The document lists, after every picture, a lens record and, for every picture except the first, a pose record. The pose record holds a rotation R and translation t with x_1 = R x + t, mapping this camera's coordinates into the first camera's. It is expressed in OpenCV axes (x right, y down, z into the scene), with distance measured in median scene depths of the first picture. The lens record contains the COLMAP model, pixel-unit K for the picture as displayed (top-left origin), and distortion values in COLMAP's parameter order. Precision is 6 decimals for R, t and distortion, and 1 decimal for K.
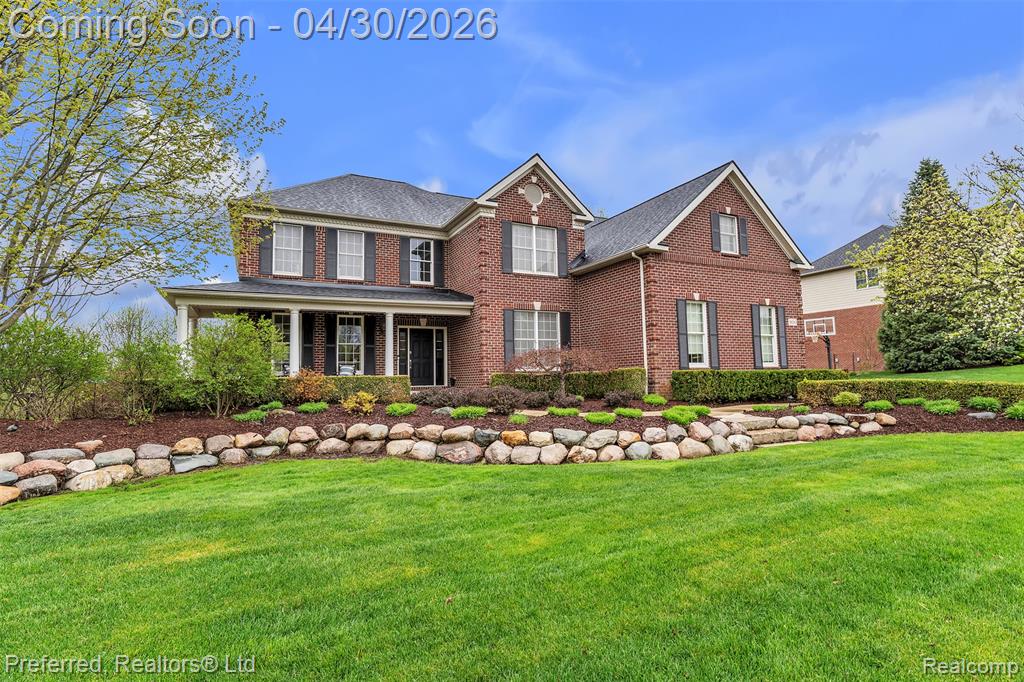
lens RADIAL K [[510.4, 0, 509.7], [0, 510.4, 340.0], [0, 0, 1]] dist [-0.010391, 0.000011]
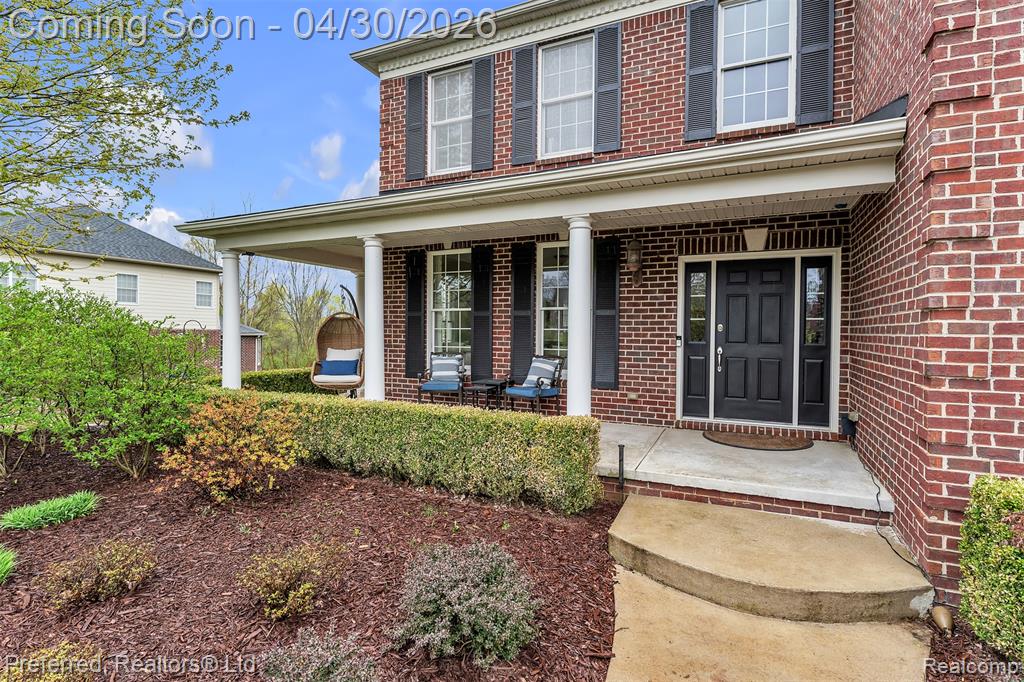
lens RADIAL K [[510.4, 0, 509.7], [0, 510.4, 340.0], [0, 0, 1]] dist [-0.010391, 0.000011]
pose [[0.620383, 0.037272, -0.783413, -0.000695], [0.038930, 0.996176, 0.078222, -0.000977], [0.783332, -0.079026, 0.616560, 0.713927]]
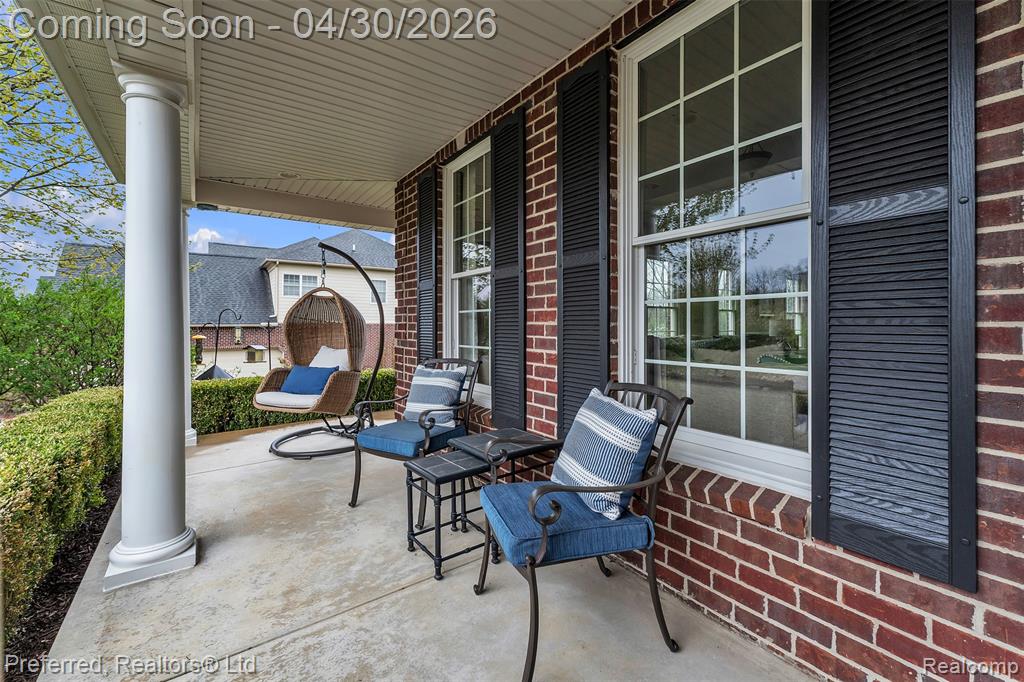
lens RADIAL K [[430.7, 0, 511.8], [0, 430.7, 322.4], [0, 0, 1]] dist [0.000533, 0.000111]
pose [[0.168335, 0.013233, -0.985641, -0.207943], [0.071076, 0.997144, 0.025526, 0.025084], [0.983164, -0.074352, 0.166914, 0.946997]]
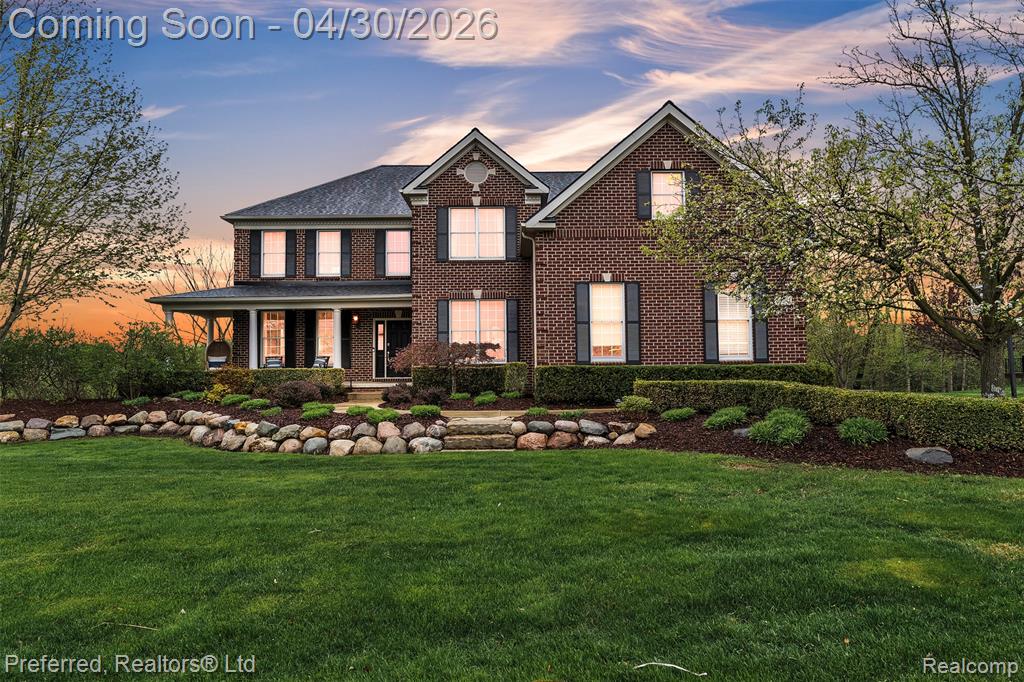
lens RADIAL K [[608.5, 0, 515.7], [0, 608.5, 340.9], [0, 0, 1]] dist [-0.000502, -0.000733]
pose [[0.901398, -0.010592, -0.432862, 0.604905], [0.026545, 0.999172, 0.030829, -0.013811], [0.432177, -0.039280, 0.900933, 0.026994]]
